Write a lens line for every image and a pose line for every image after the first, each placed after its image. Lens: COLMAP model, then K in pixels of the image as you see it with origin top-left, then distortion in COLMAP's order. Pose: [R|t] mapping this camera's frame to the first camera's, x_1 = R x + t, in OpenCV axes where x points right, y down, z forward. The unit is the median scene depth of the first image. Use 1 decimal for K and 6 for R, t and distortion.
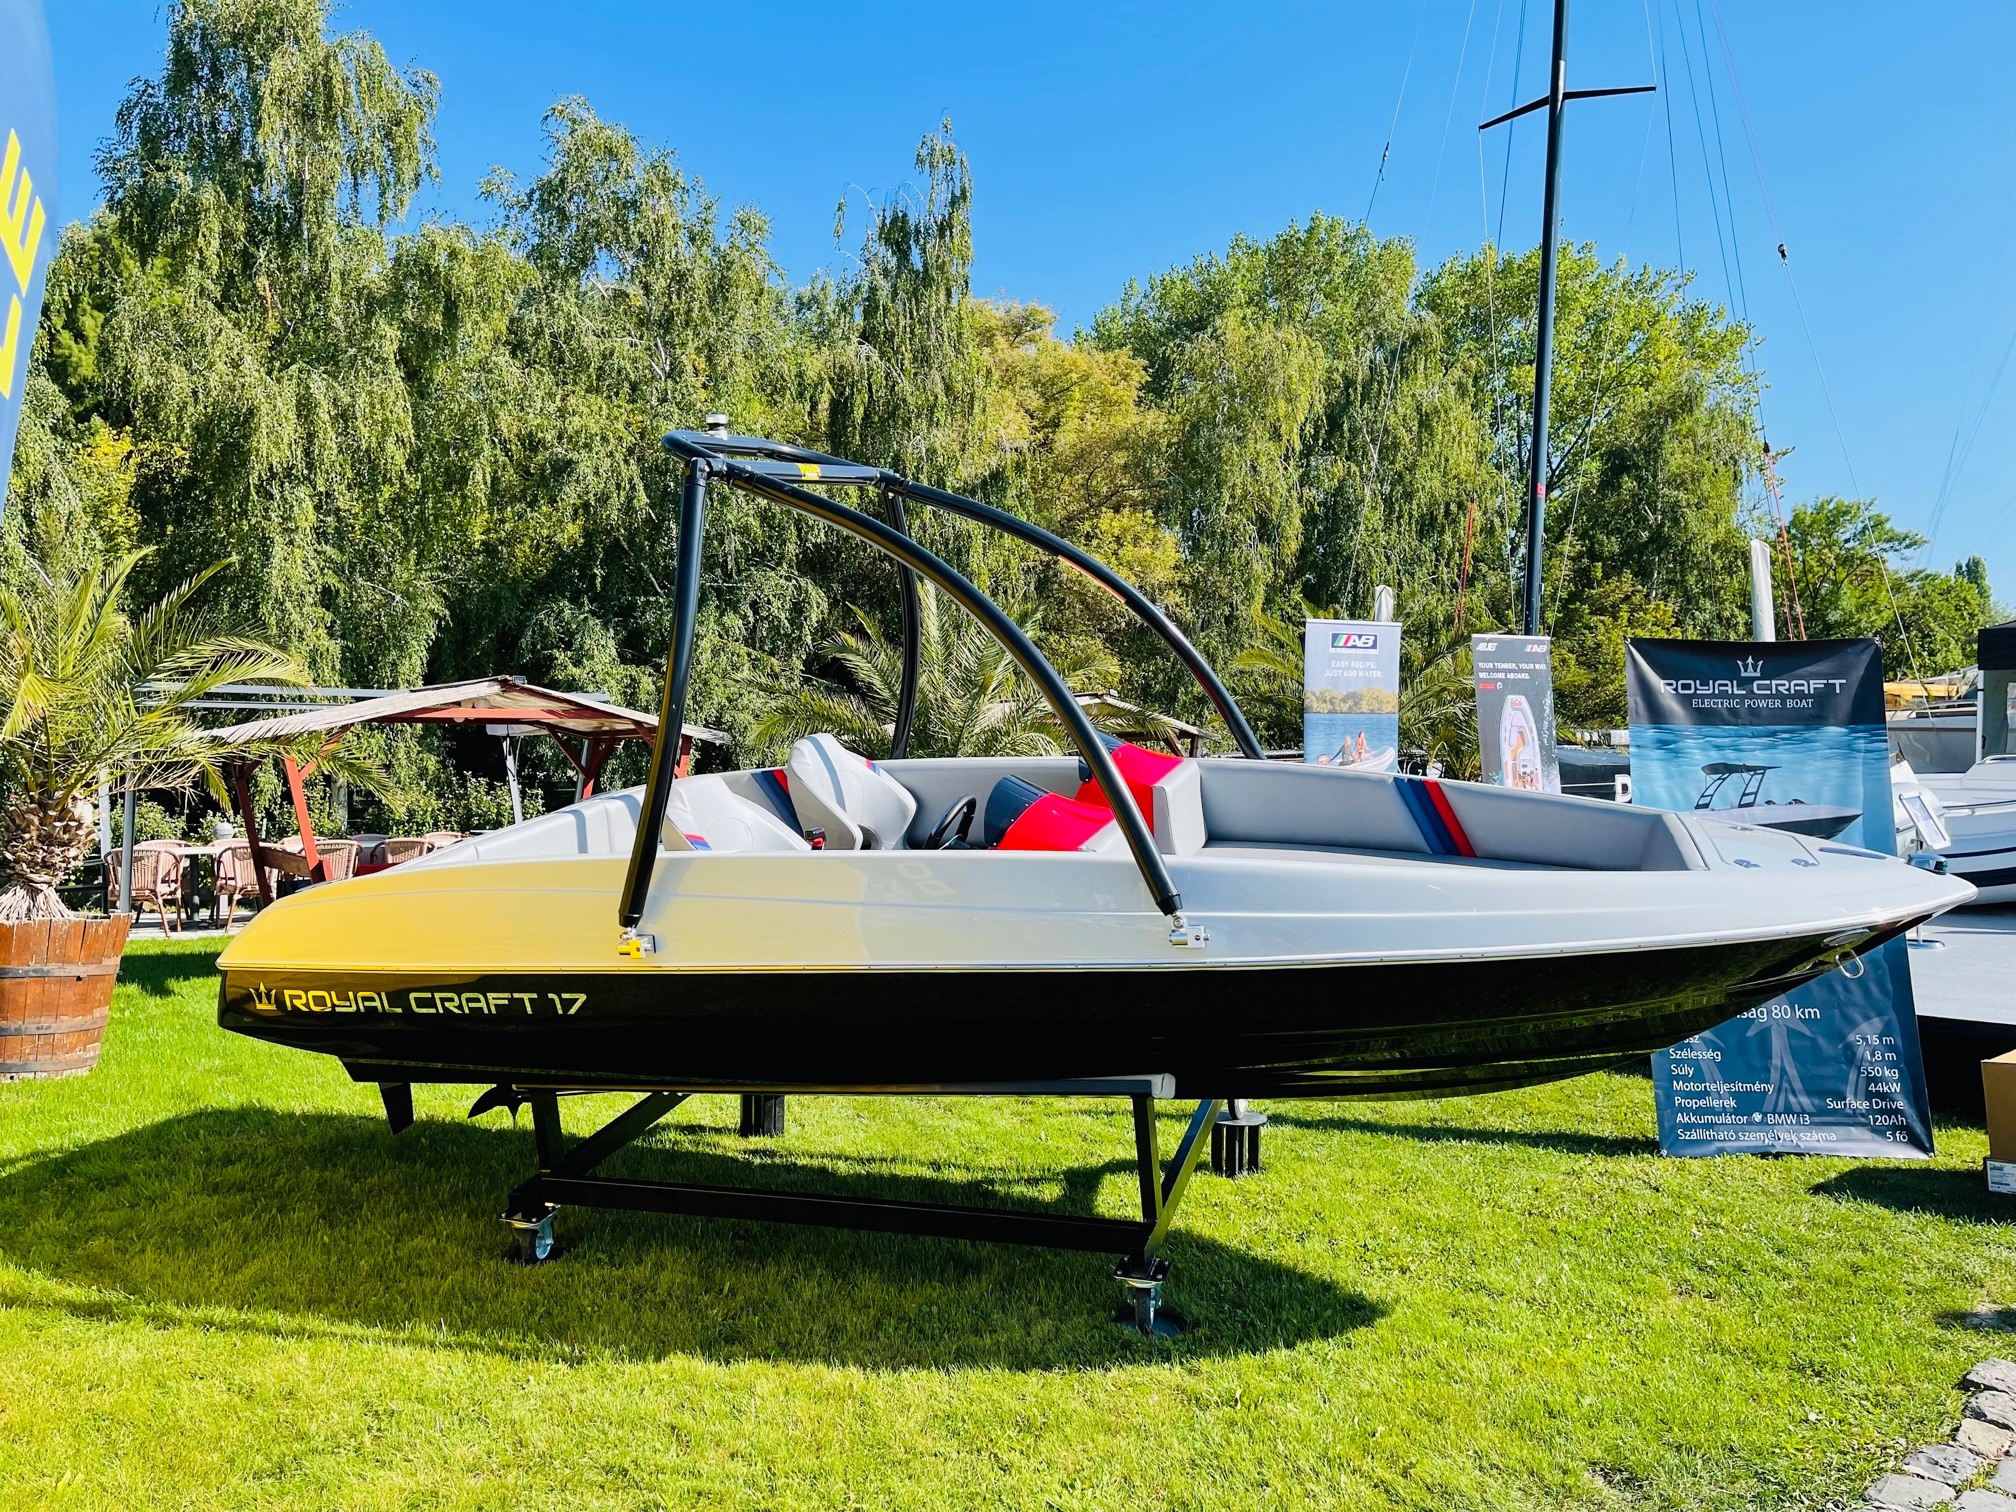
lens RADIAL K [[1513.2, 0, 994.4], [0, 1513.2, 757.7], [0, 0, 1]] dist [0.070398, -0.092861]
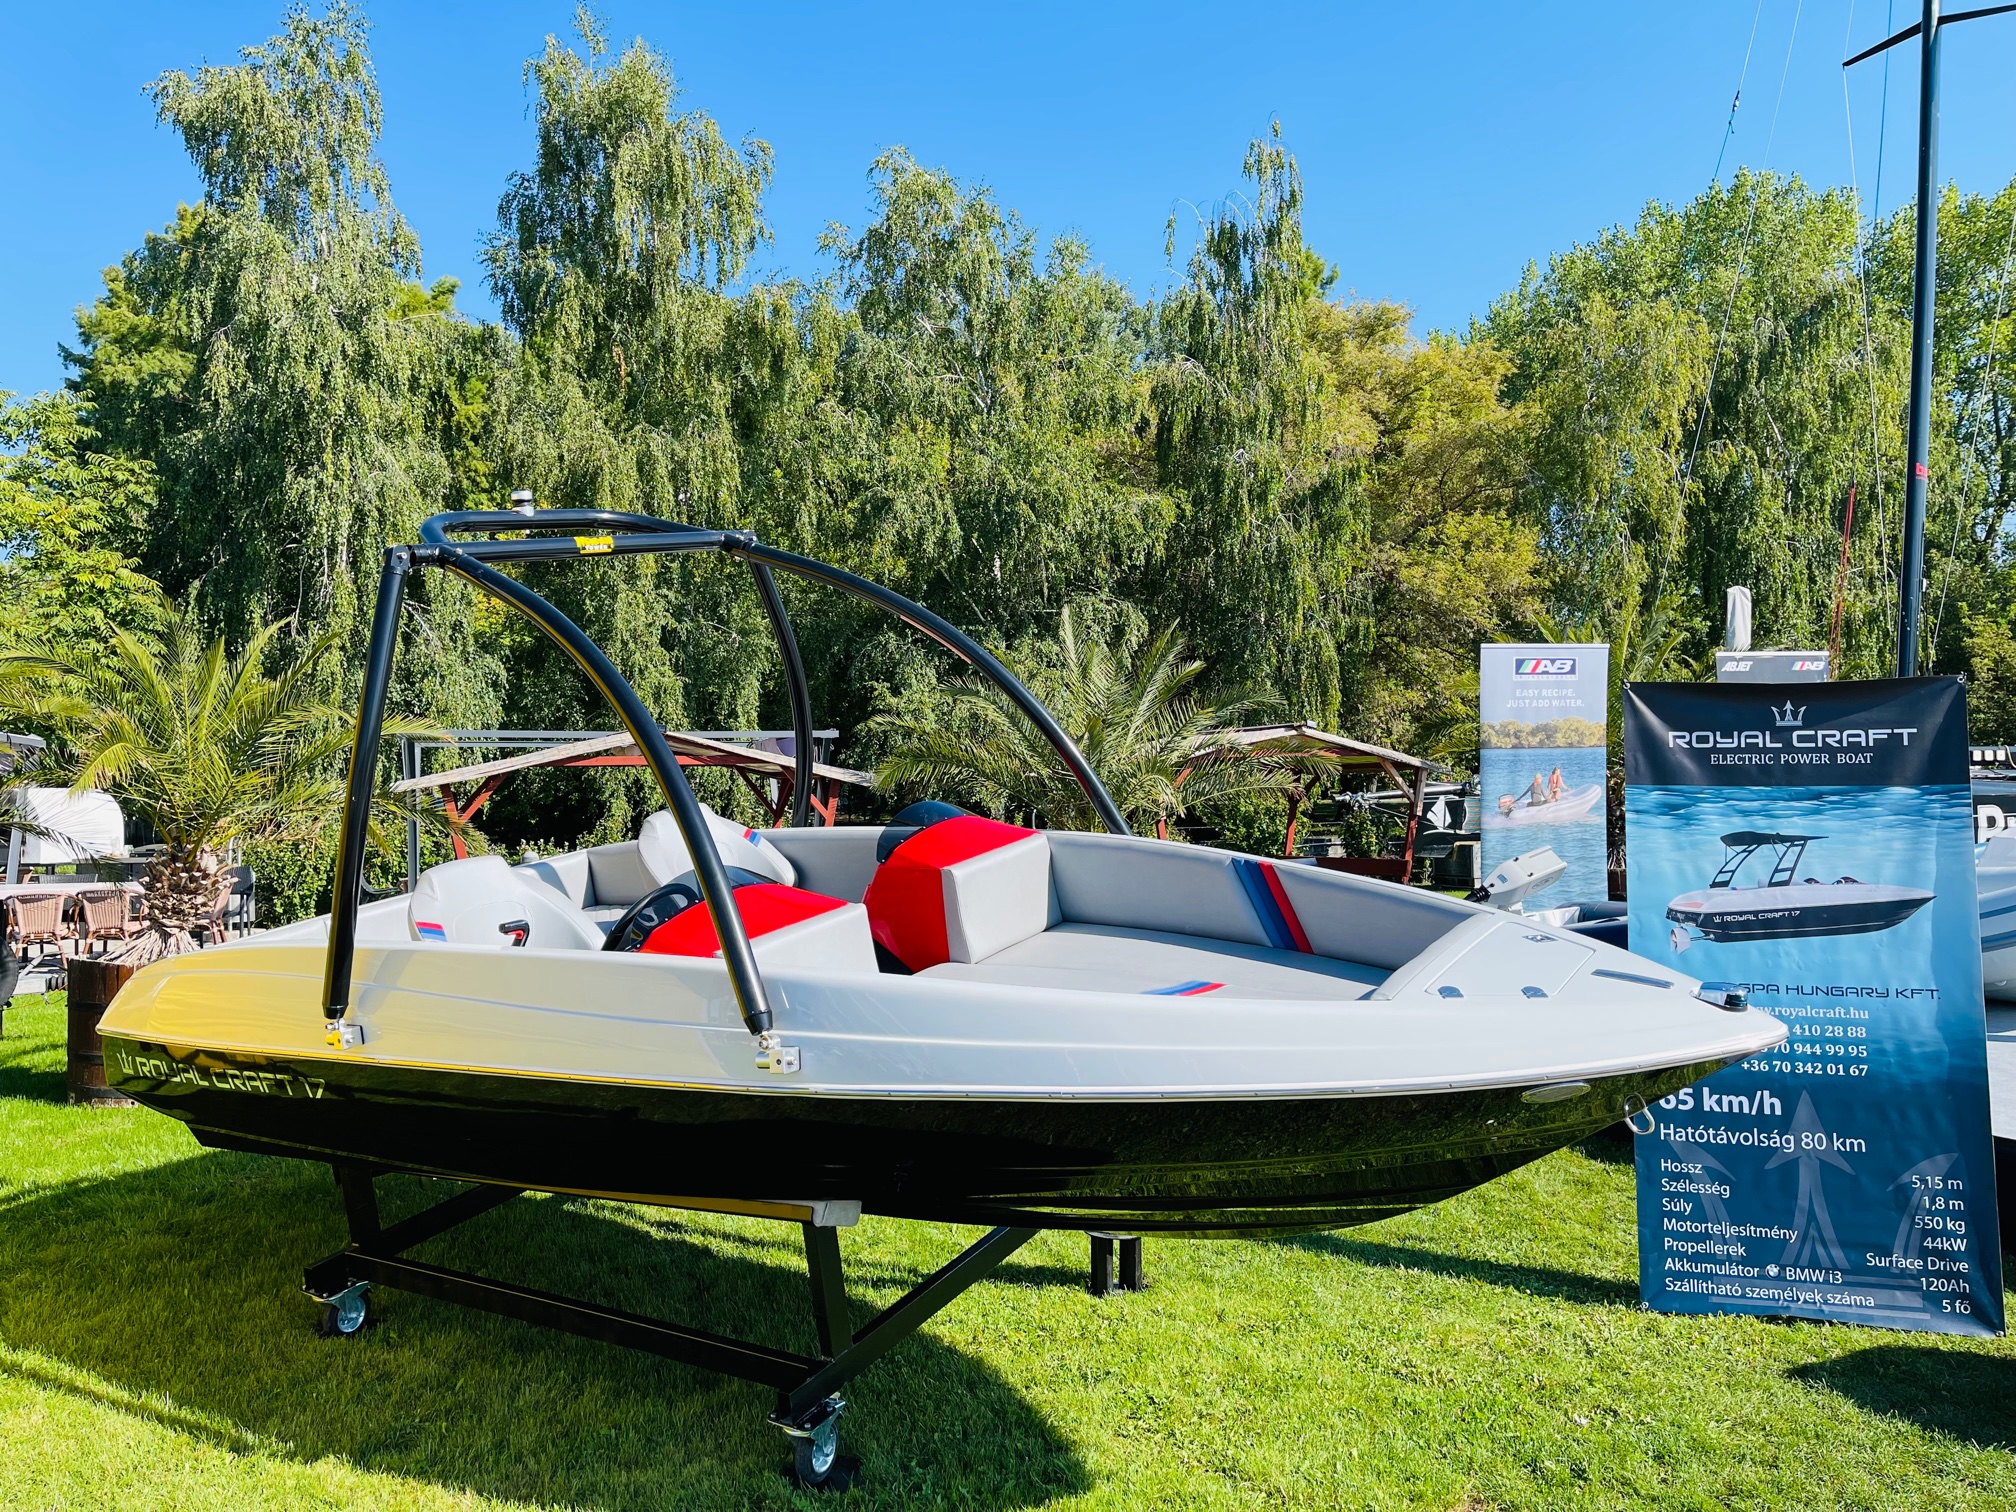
lens RADIAL K [[1513.2, 0, 1014.4], [0, 1513.2, 760.7], [0, 0, 1]] dist [0.070398, -0.092861]
pose [[0.964750, -0.009177, -0.263007, 0.087651], [0.007557, 0.999946, -0.007172, -0.008991], [0.263058, 0.004931, 0.964767, 0.028453]]
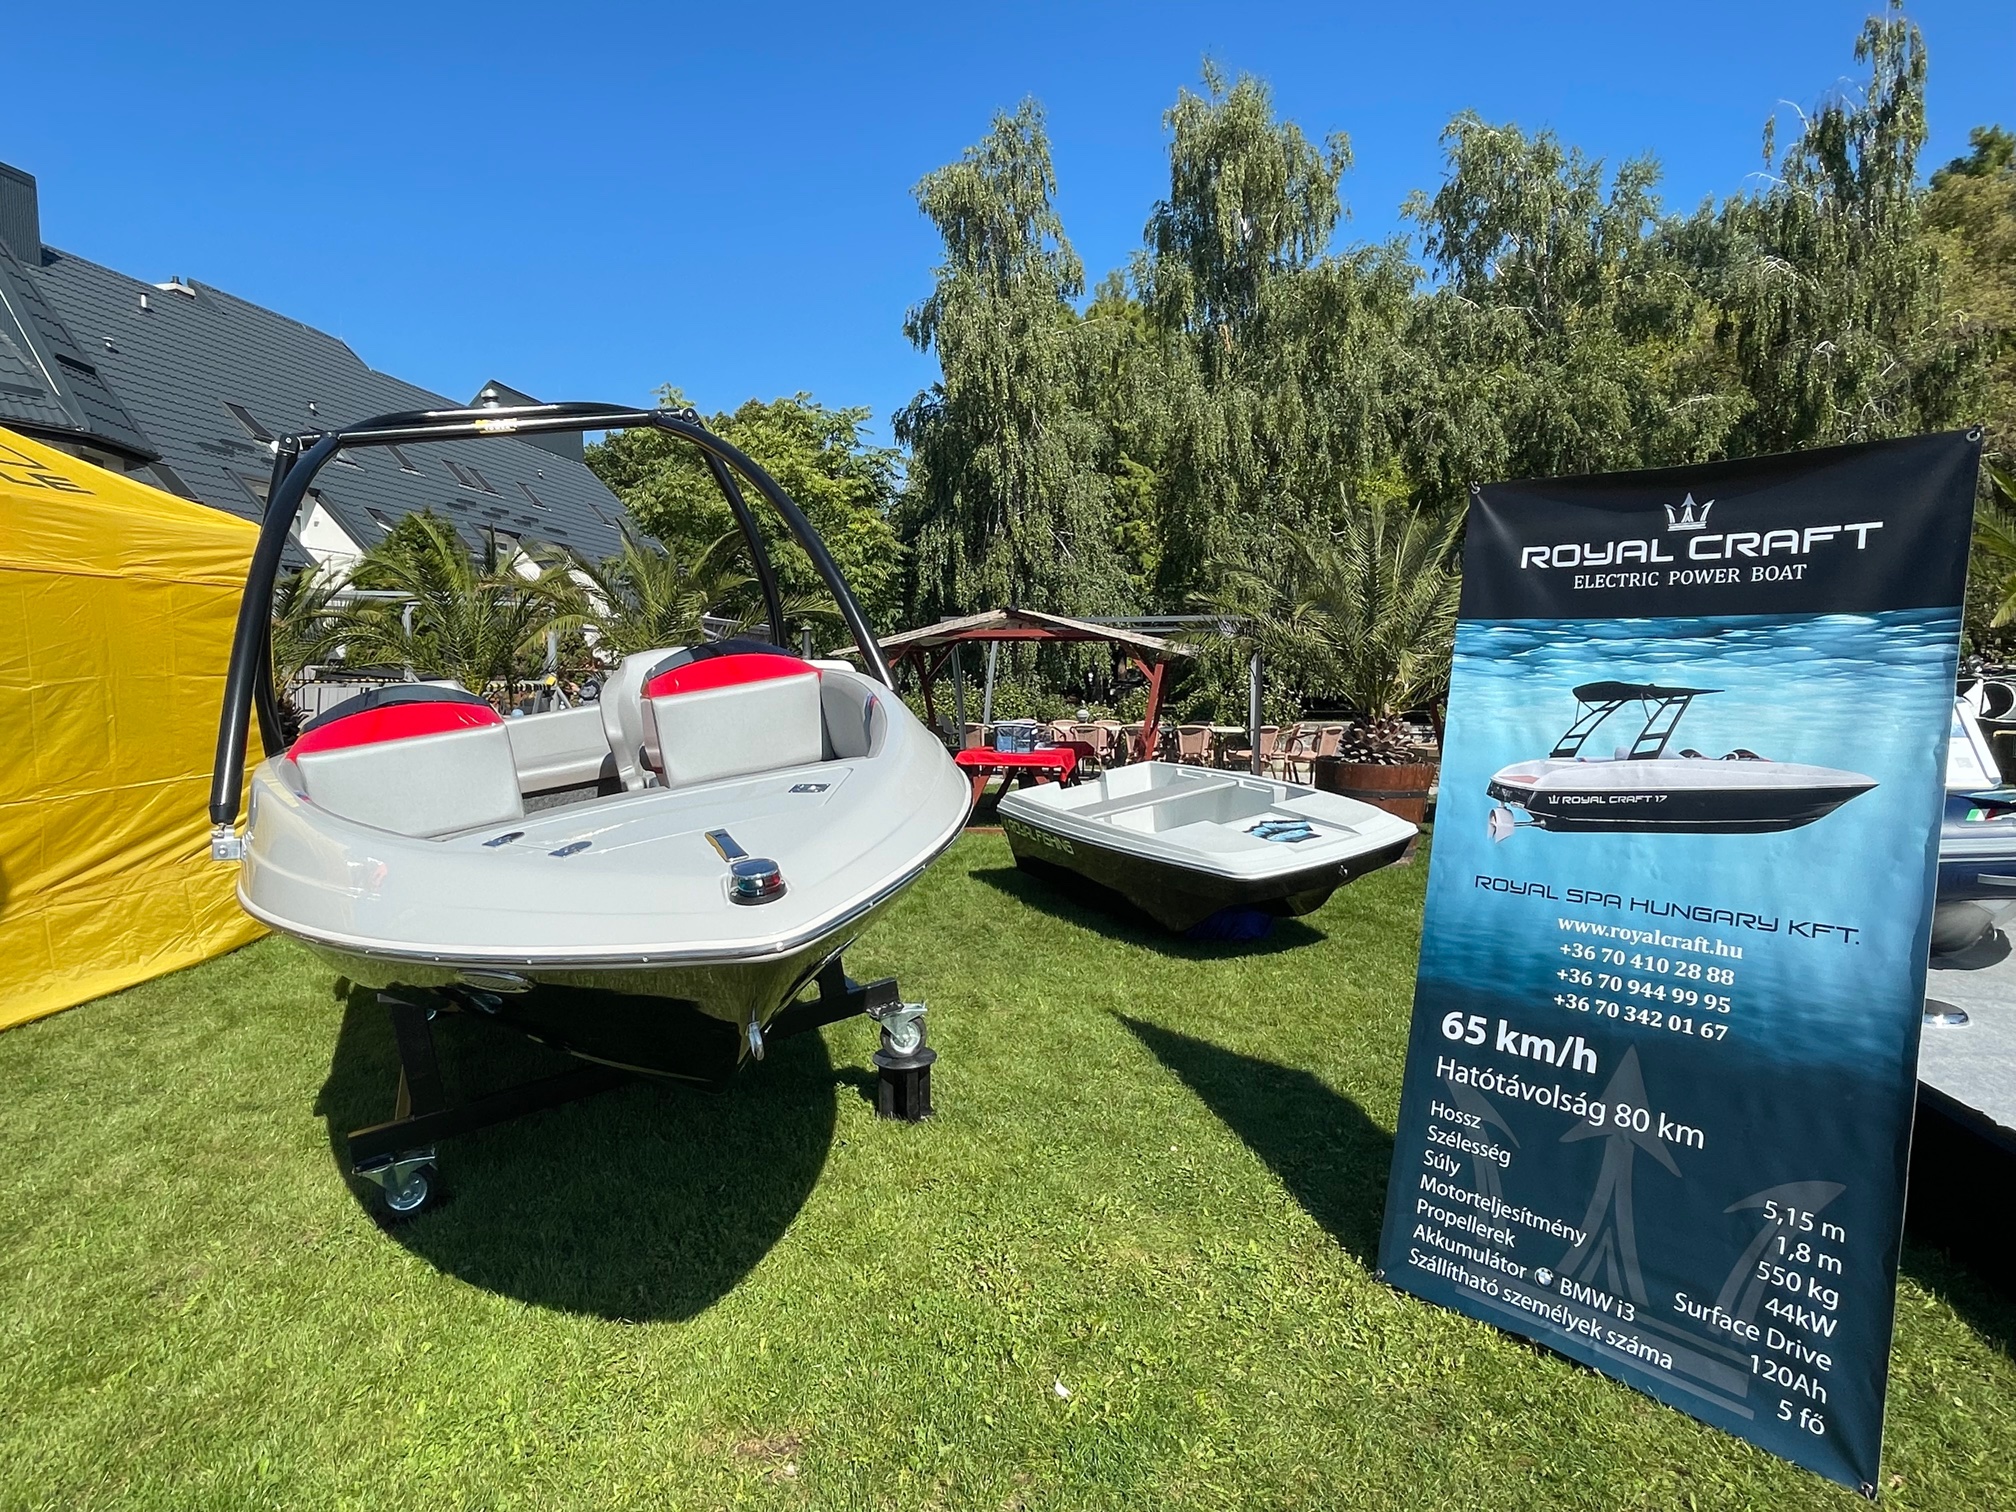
lens RADIAL K [[1137.2, 0, 1012.3], [0, 1137.2, 746.1], [0, 0, 1]] dist [-0.018595, 0.010639]
pose [[0.686116, 0.053031, -0.725557, 0.178725], [-0.004212, 0.997612, 0.068933, -0.000305], [0.727480, -0.044240, 0.684701, 0.149733]]
